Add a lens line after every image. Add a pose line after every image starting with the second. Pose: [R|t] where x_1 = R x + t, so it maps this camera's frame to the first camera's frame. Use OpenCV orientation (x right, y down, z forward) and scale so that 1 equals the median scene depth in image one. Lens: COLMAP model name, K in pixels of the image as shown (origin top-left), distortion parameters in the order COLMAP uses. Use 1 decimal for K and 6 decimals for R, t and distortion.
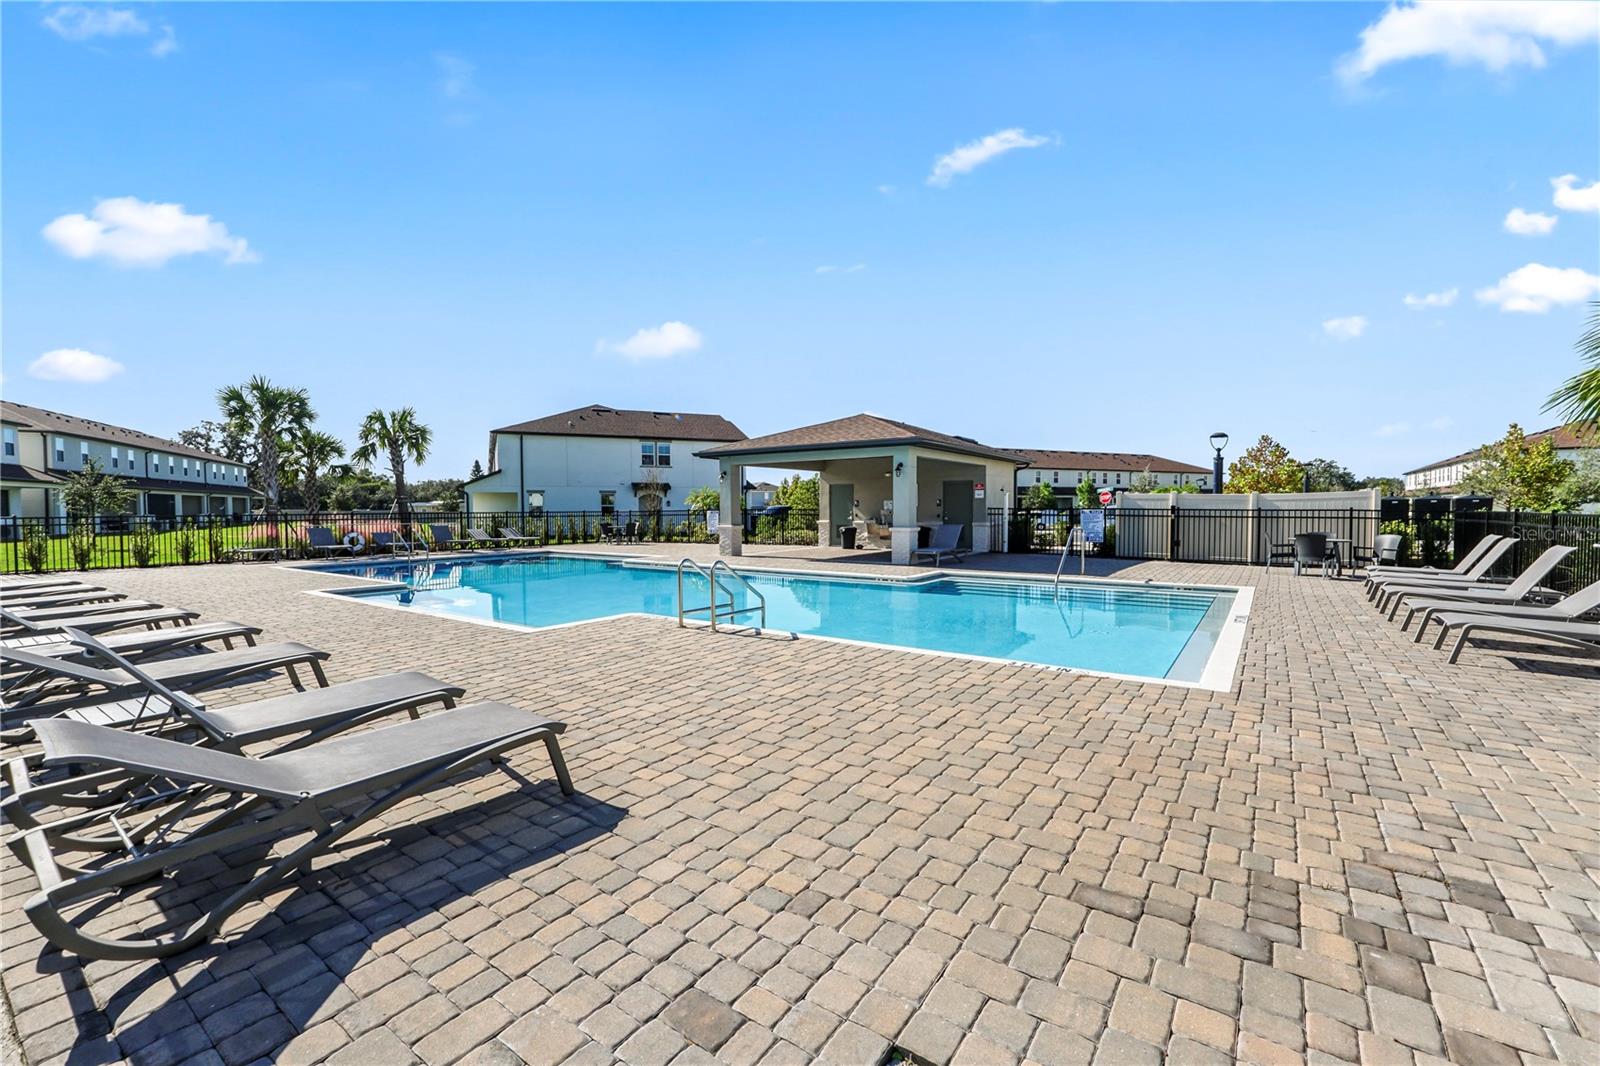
lens RADIAL K [[679.9, 0, 807.1], [0, 679.9, 522.9], [0, 0, 1]] dist [-0.017162, 0.006928]
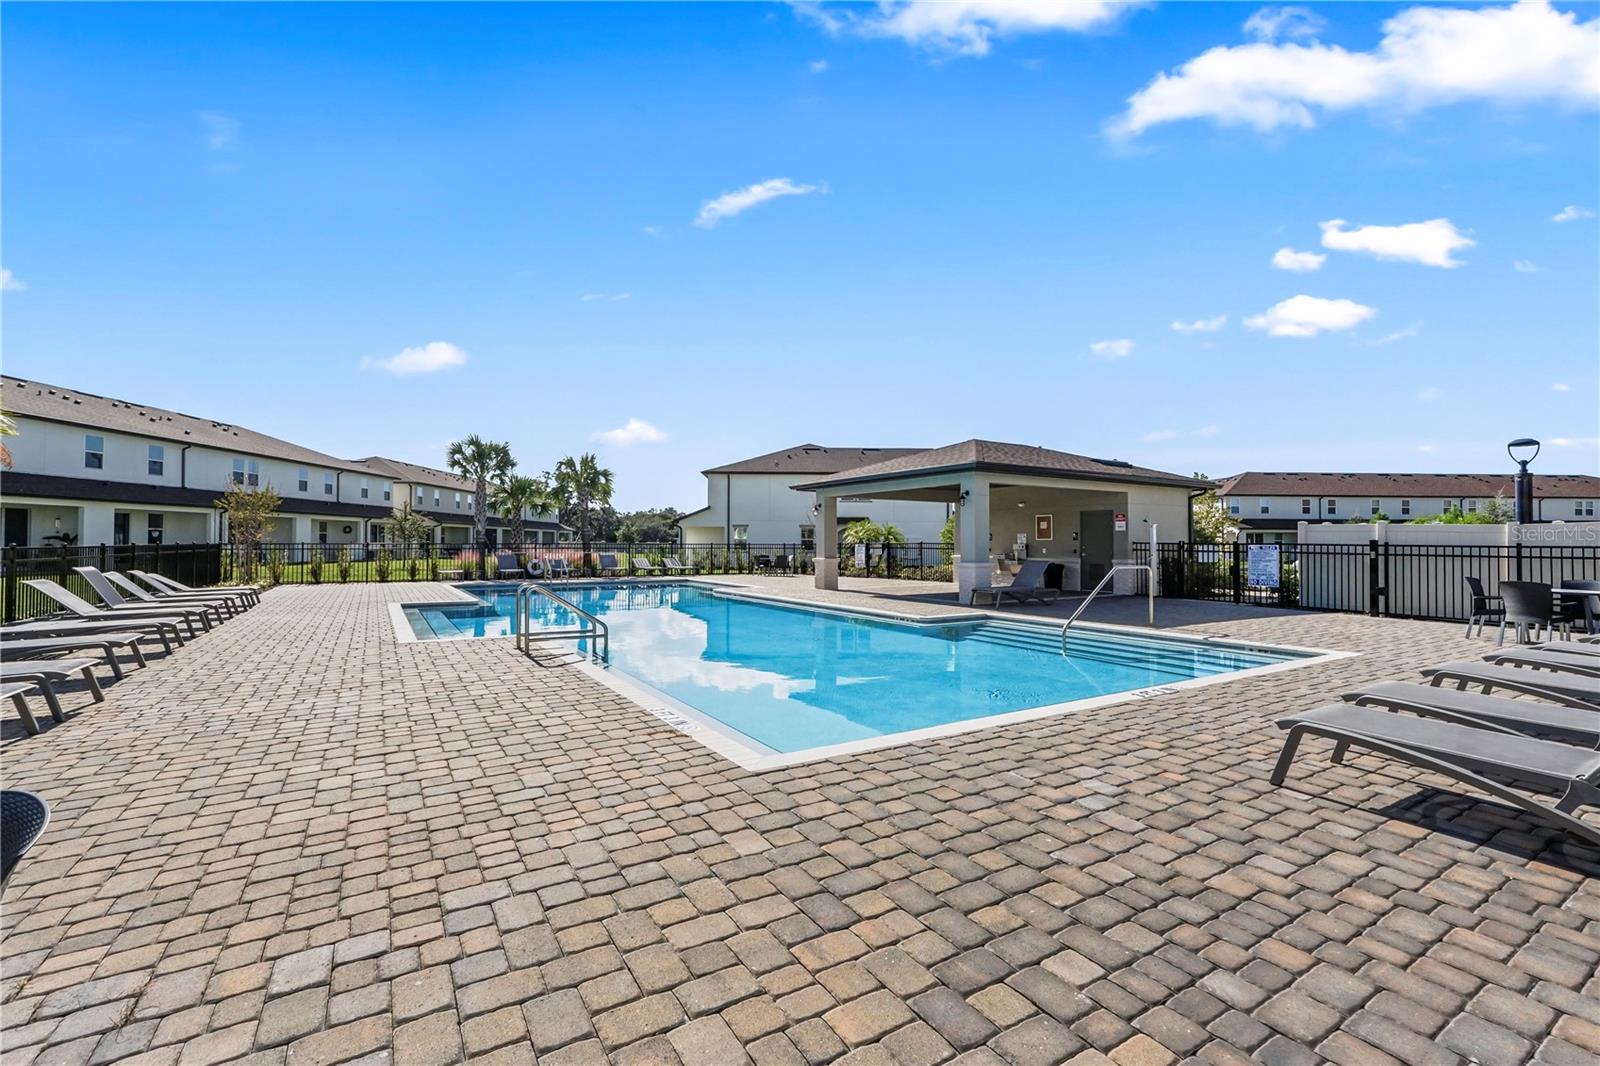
lens RADIAL K [[679.9, 0, 807.1], [0, 679.9, 522.9], [0, 0, 1]] dist [-0.017162, 0.006928]
pose [[0.922106, -0.004642, -0.386910, 0.220754], [-0.015479, 0.998685, -0.048872, 0.001139], [0.386628, 0.051054, 0.920822, 0.071235]]
